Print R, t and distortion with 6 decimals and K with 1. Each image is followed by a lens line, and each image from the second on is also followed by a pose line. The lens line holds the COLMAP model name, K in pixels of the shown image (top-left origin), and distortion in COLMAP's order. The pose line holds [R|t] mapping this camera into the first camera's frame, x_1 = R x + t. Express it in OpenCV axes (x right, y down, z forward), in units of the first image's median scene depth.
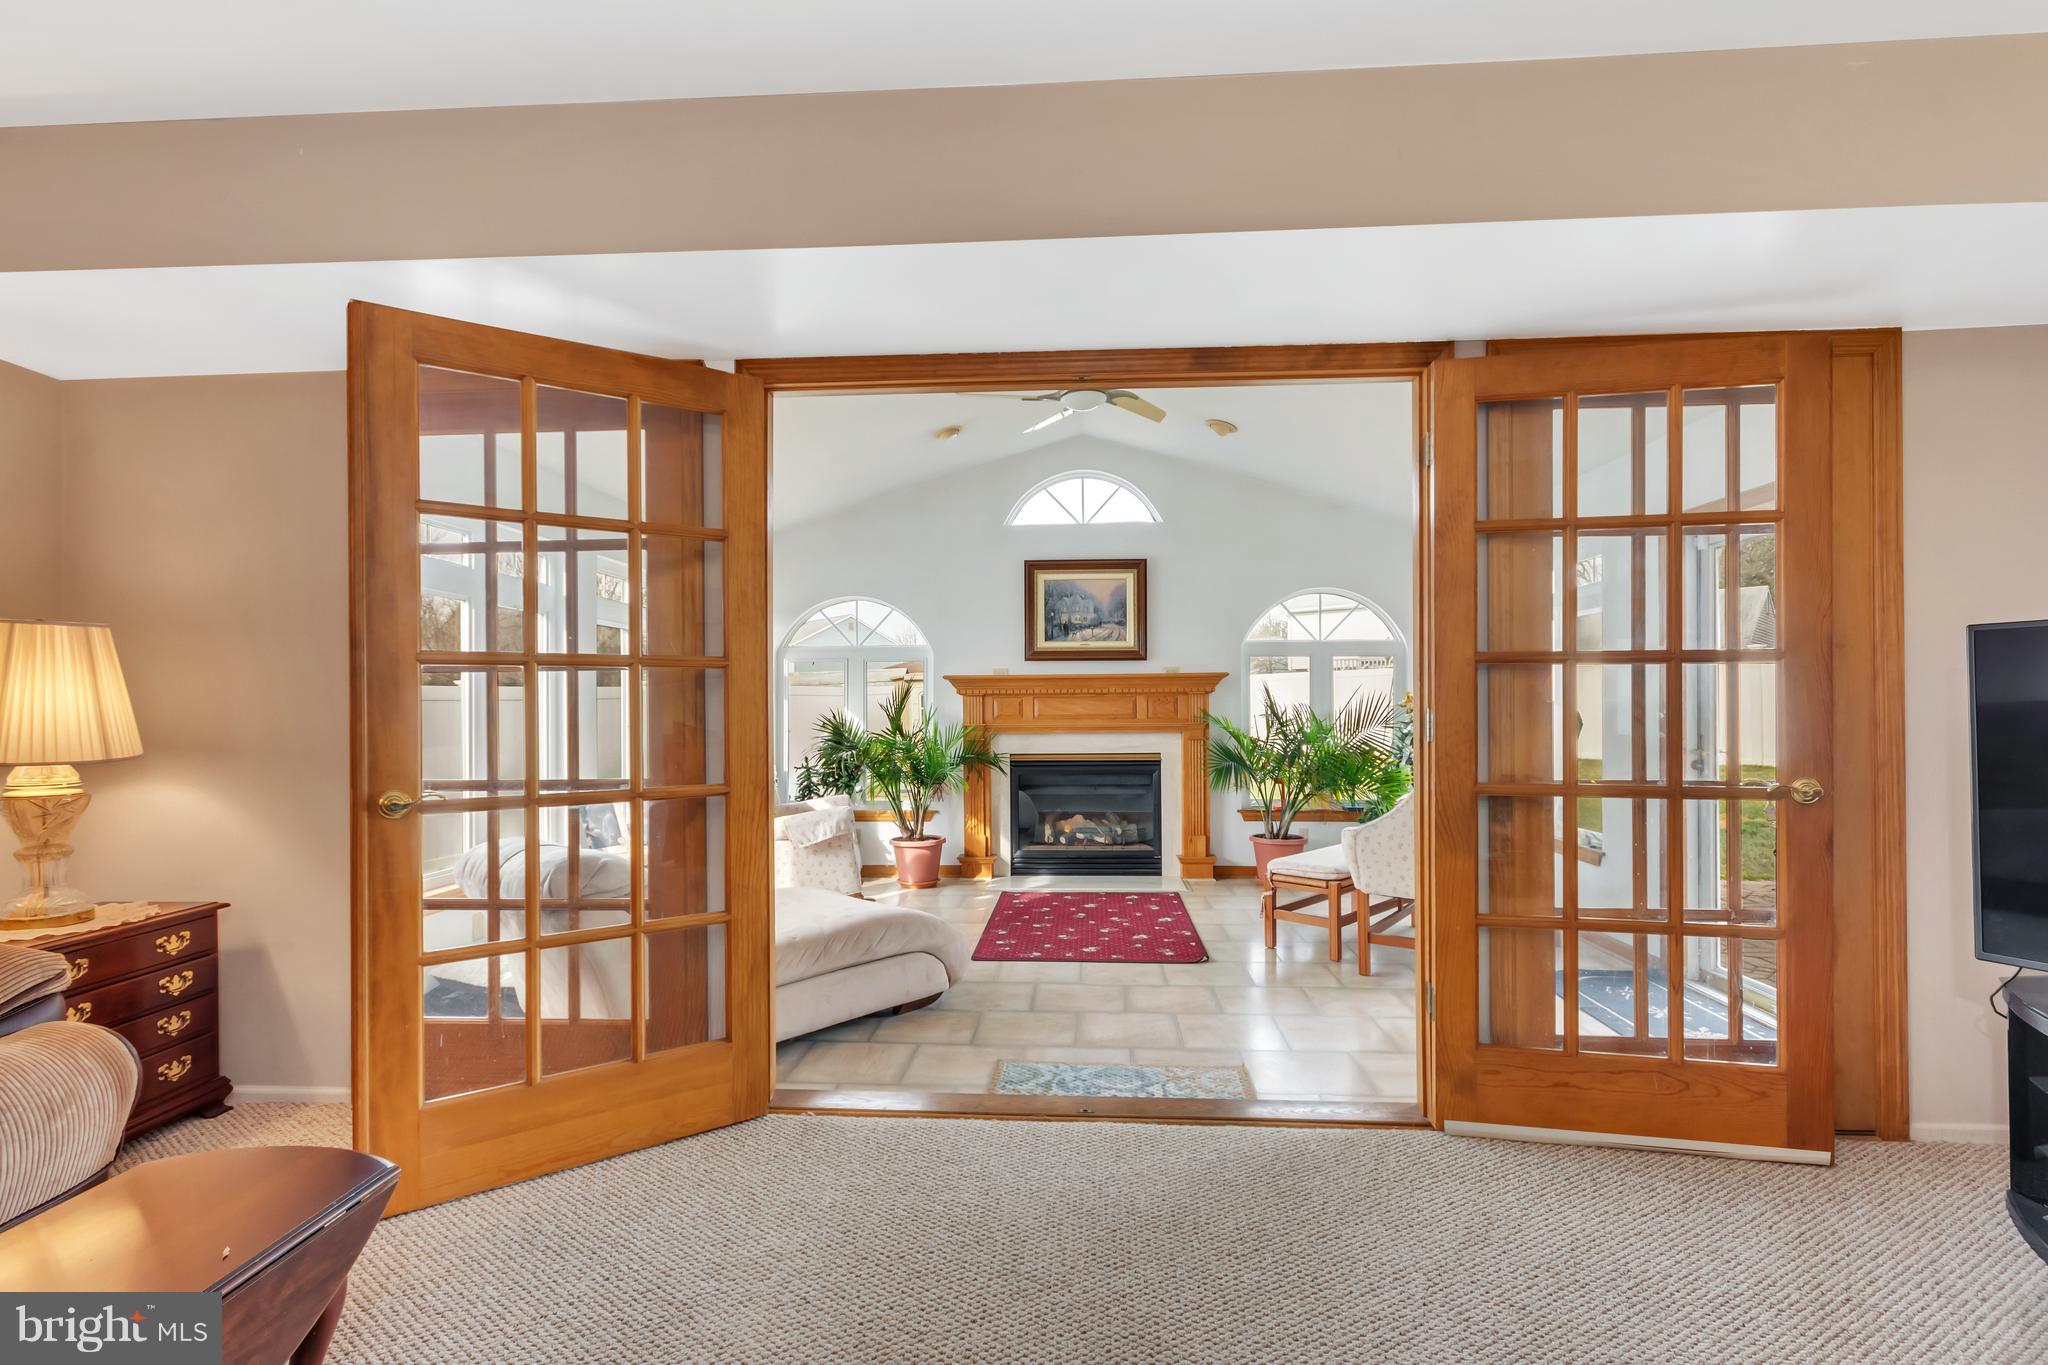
lens RADIAL K [[950.5, 0, 1035.2], [0, 950.5, 714.3], [0, 0, 1]] dist [0.010289, 0.000401]
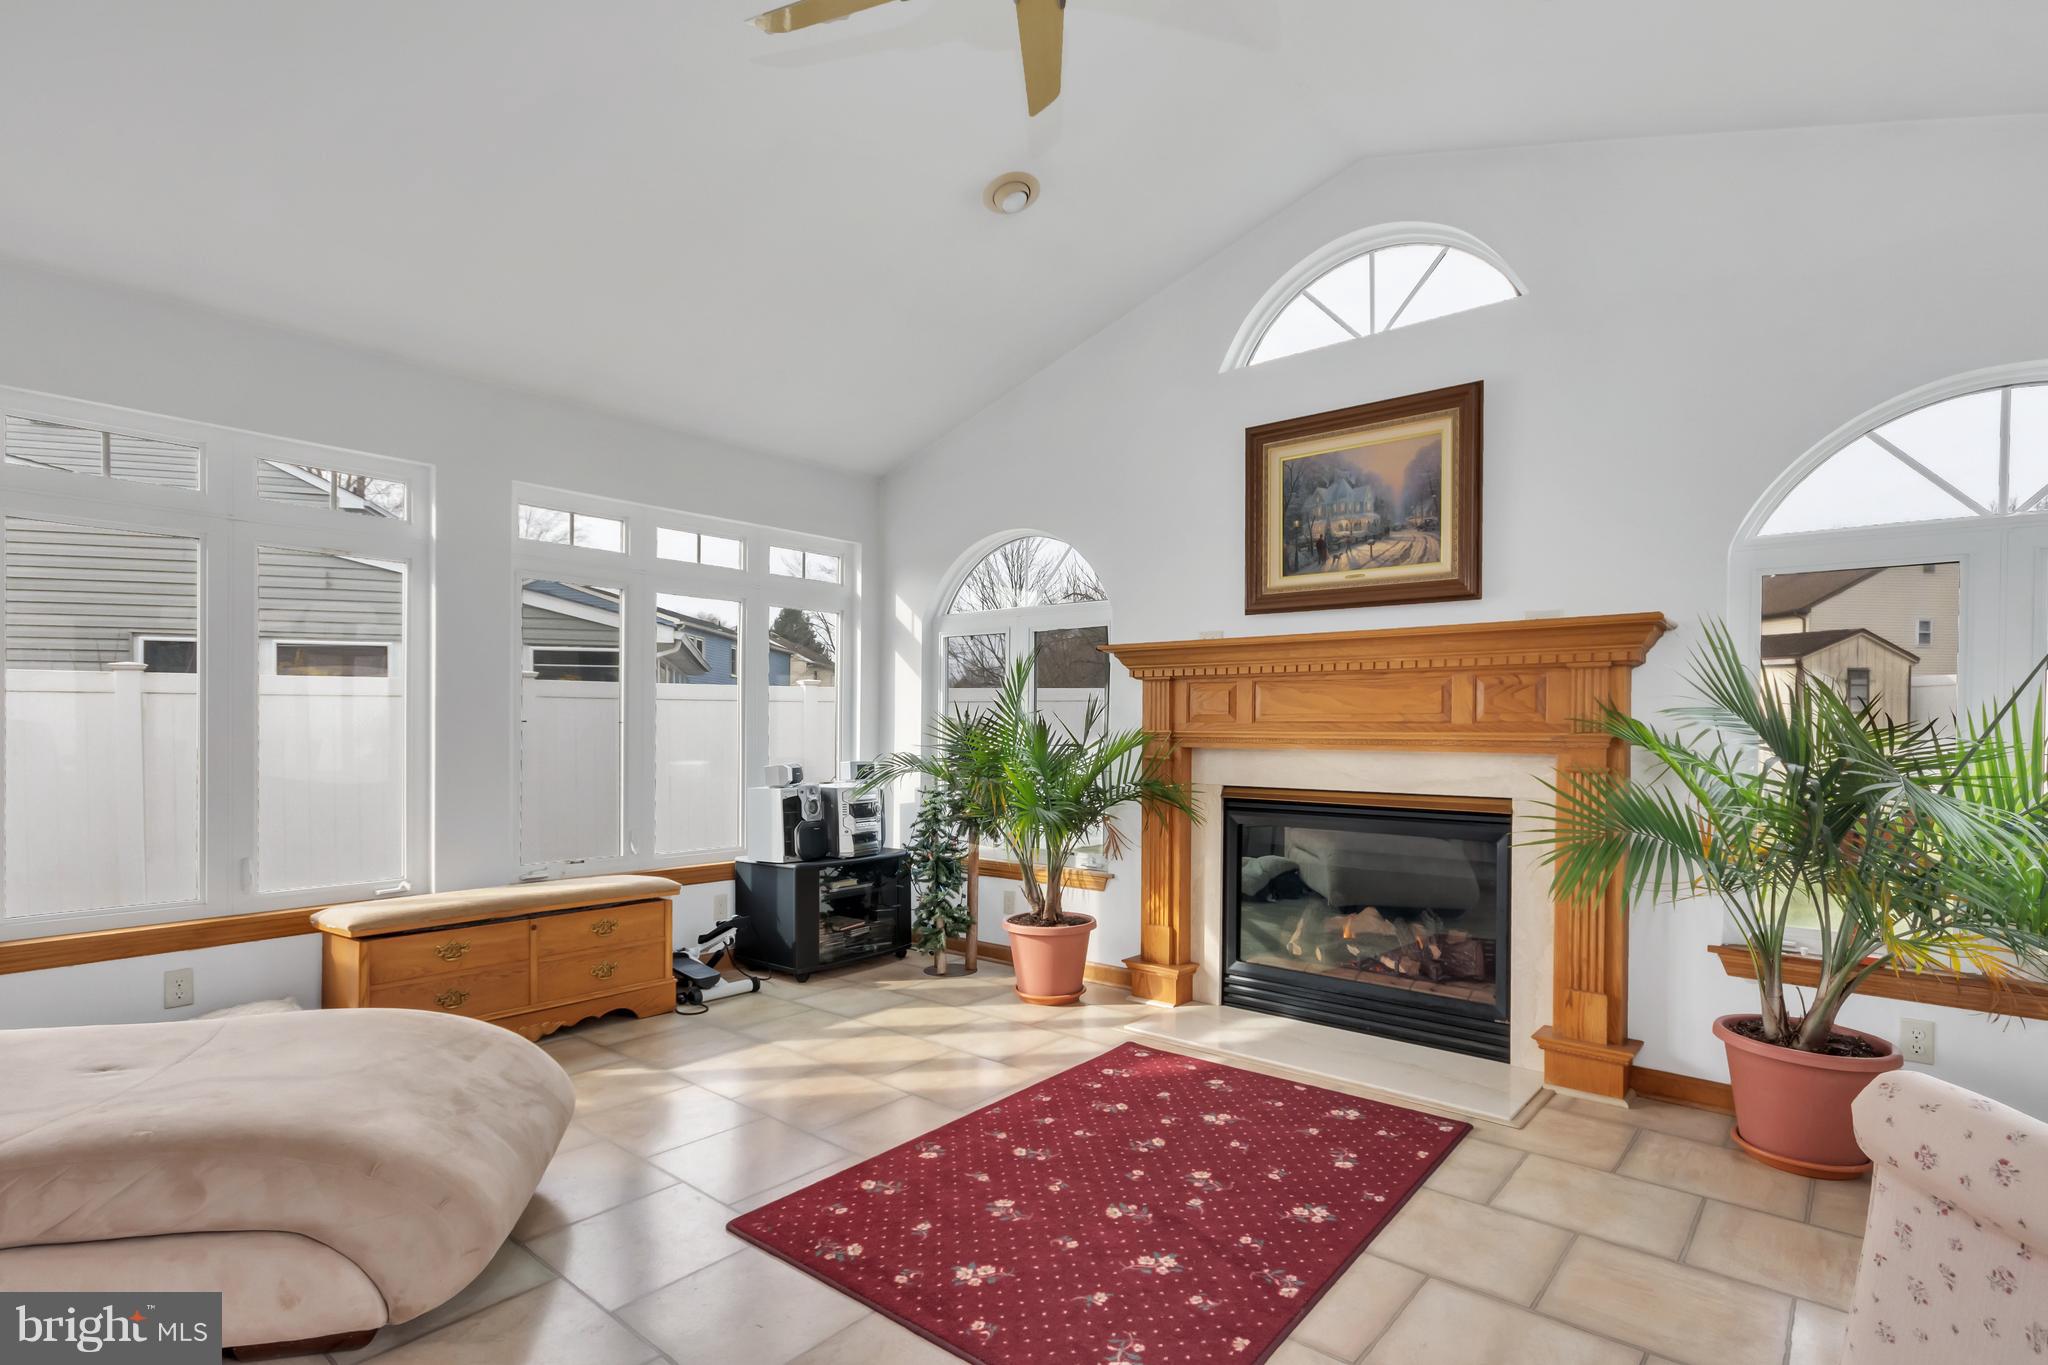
lens RADIAL K [[1013.0, 0, 1023.8], [0, 1013.0, 731.9], [0, 0, 1]] dist [-0.002826, -0.000042]
pose [[0.805466, 0.015466, -0.592440, 0.235338], [-0.014169, 0.999876, 0.006839, 0.008614], [0.592472, 0.002885, 0.805586, 0.470146]]
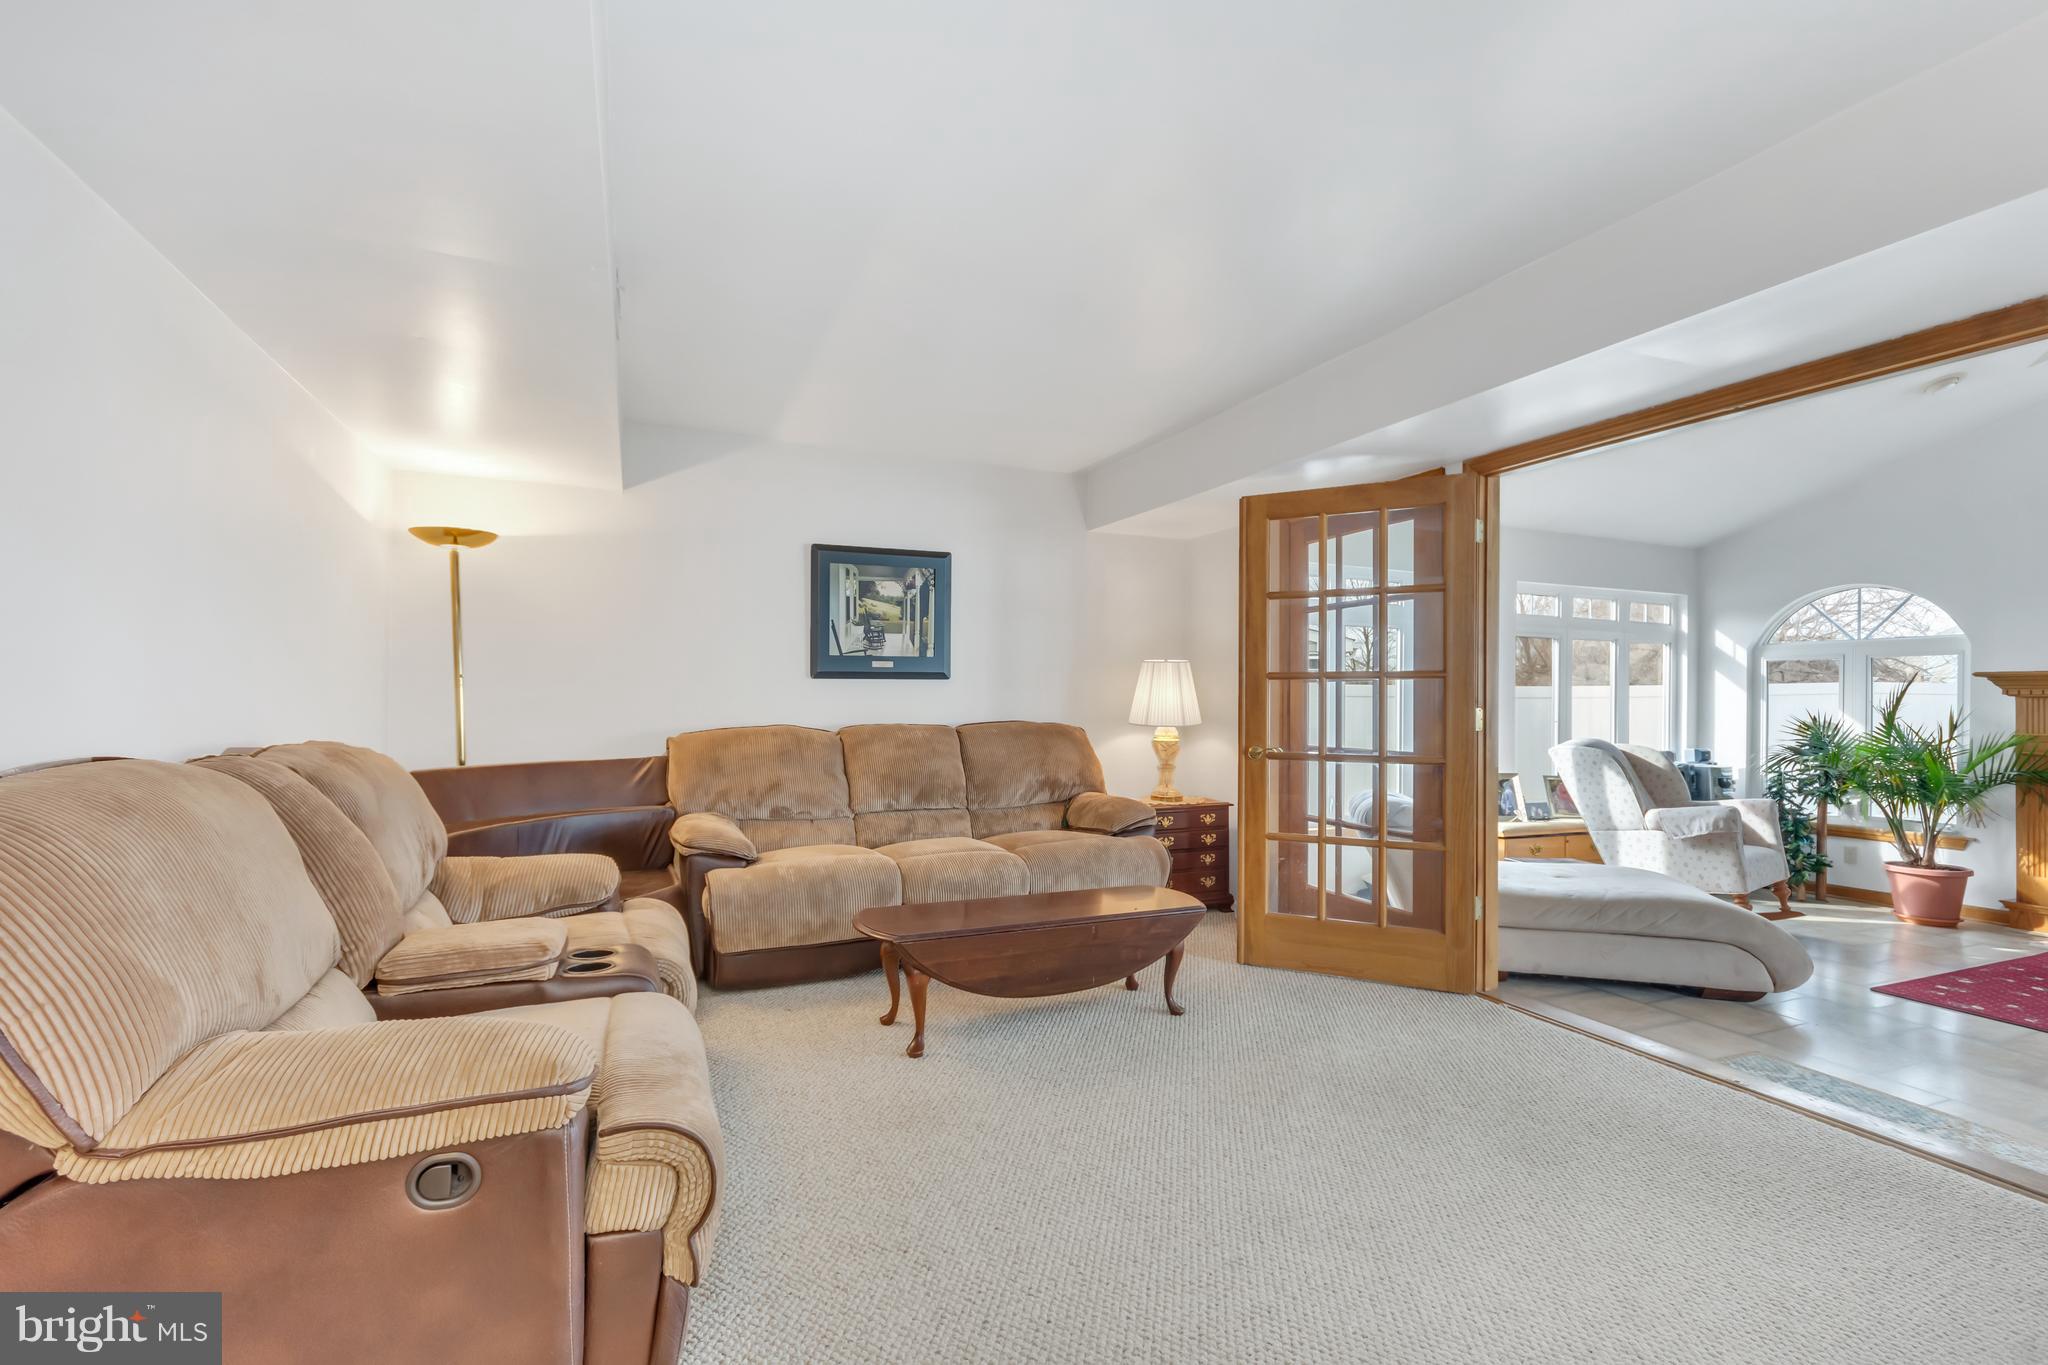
lens RADIAL K [[929.8, 0, 1036.0], [0, 929.8, 692.4], [0, 0, 1]] dist [0.013169, 0.000394]
pose [[0.455908, -0.000186, -0.890027, 0.254080], [-0.019776, 0.999751, -0.010339, 0.001019], [0.889807, 0.022315, 0.455791, -0.080391]]
